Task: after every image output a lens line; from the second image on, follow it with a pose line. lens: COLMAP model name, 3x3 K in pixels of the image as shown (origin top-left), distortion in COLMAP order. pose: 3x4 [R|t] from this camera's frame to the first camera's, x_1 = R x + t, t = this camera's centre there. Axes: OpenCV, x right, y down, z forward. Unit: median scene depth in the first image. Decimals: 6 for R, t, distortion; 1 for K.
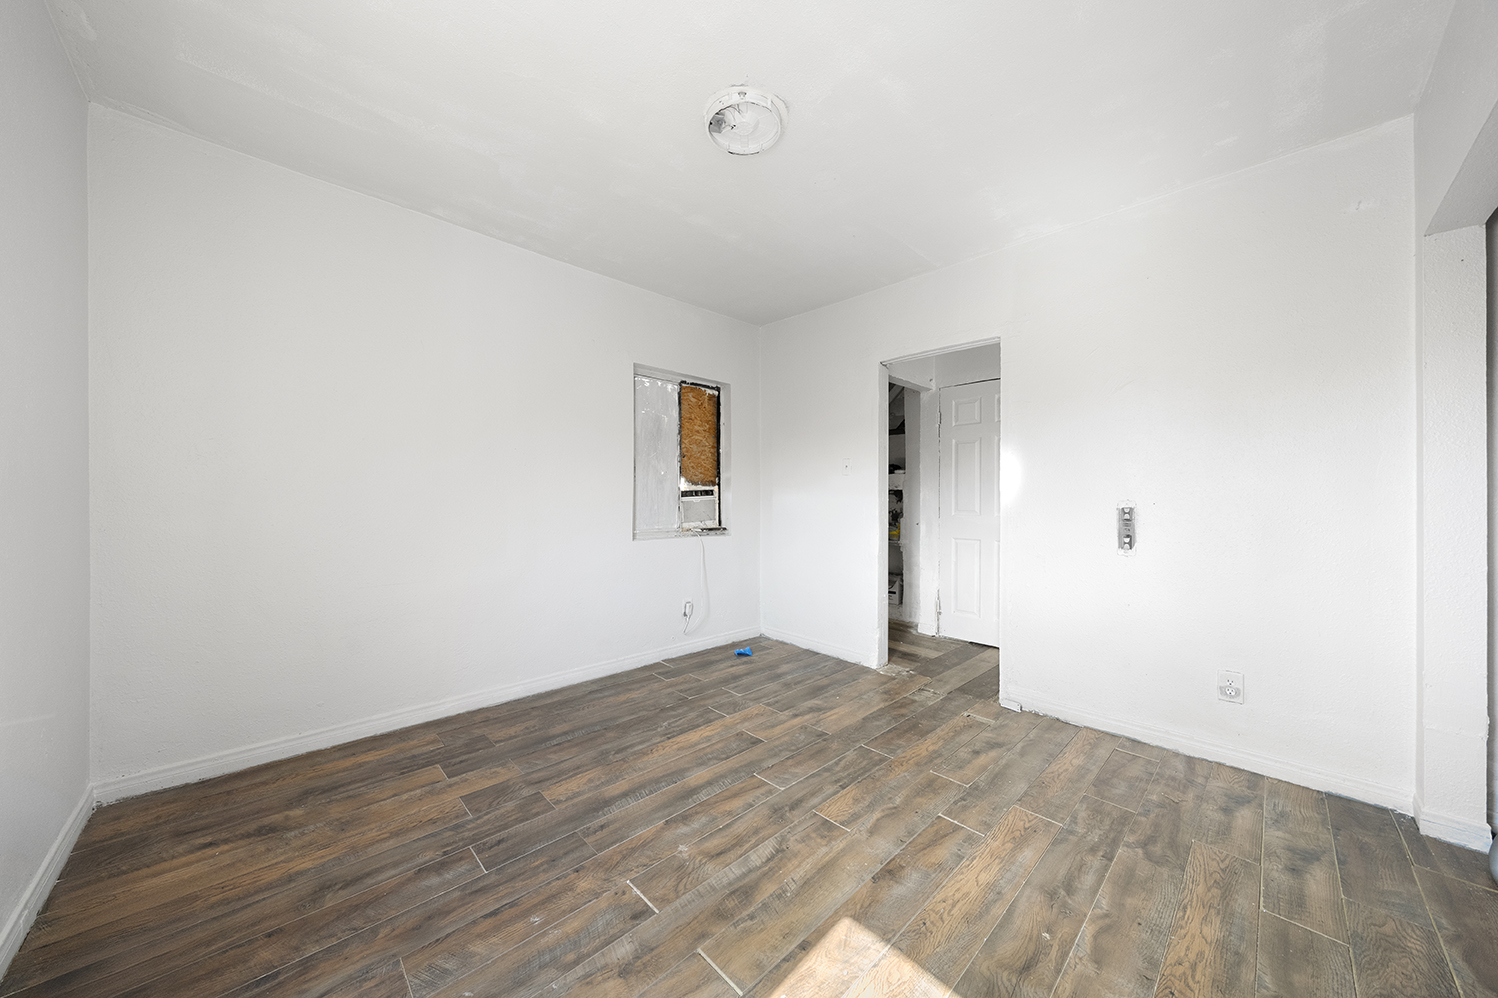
lens RADIAL K [[512.3, 0, 748.2], [0, 512.3, 500.3], [0, 0, 1]] dist [-0.001815, -0.000061]
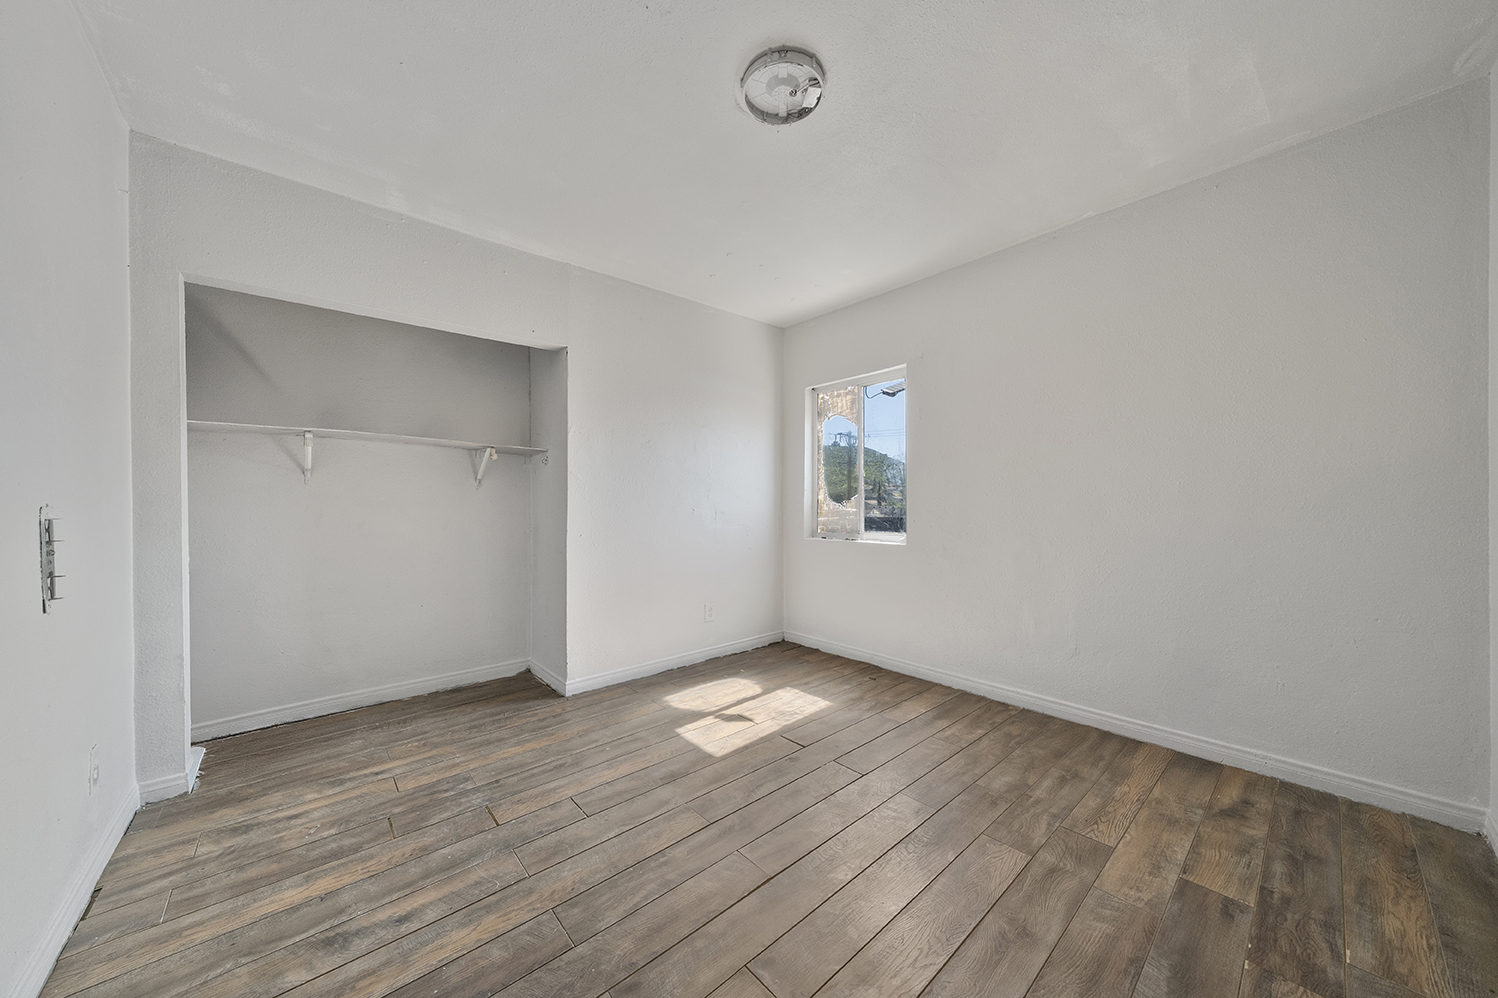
lens RADIAL K [[512.3, 0, 750.0], [0, 512.3, 502.3], [0, 0, 1]] dist [-0.001815, -0.000061]
pose [[-0.998973, 0.000168, 0.045301, 0.008366], [0.000323, 0.999994, 0.003418, -0.005745], [-0.045301, 0.003429, -0.998968, 1.986365]]
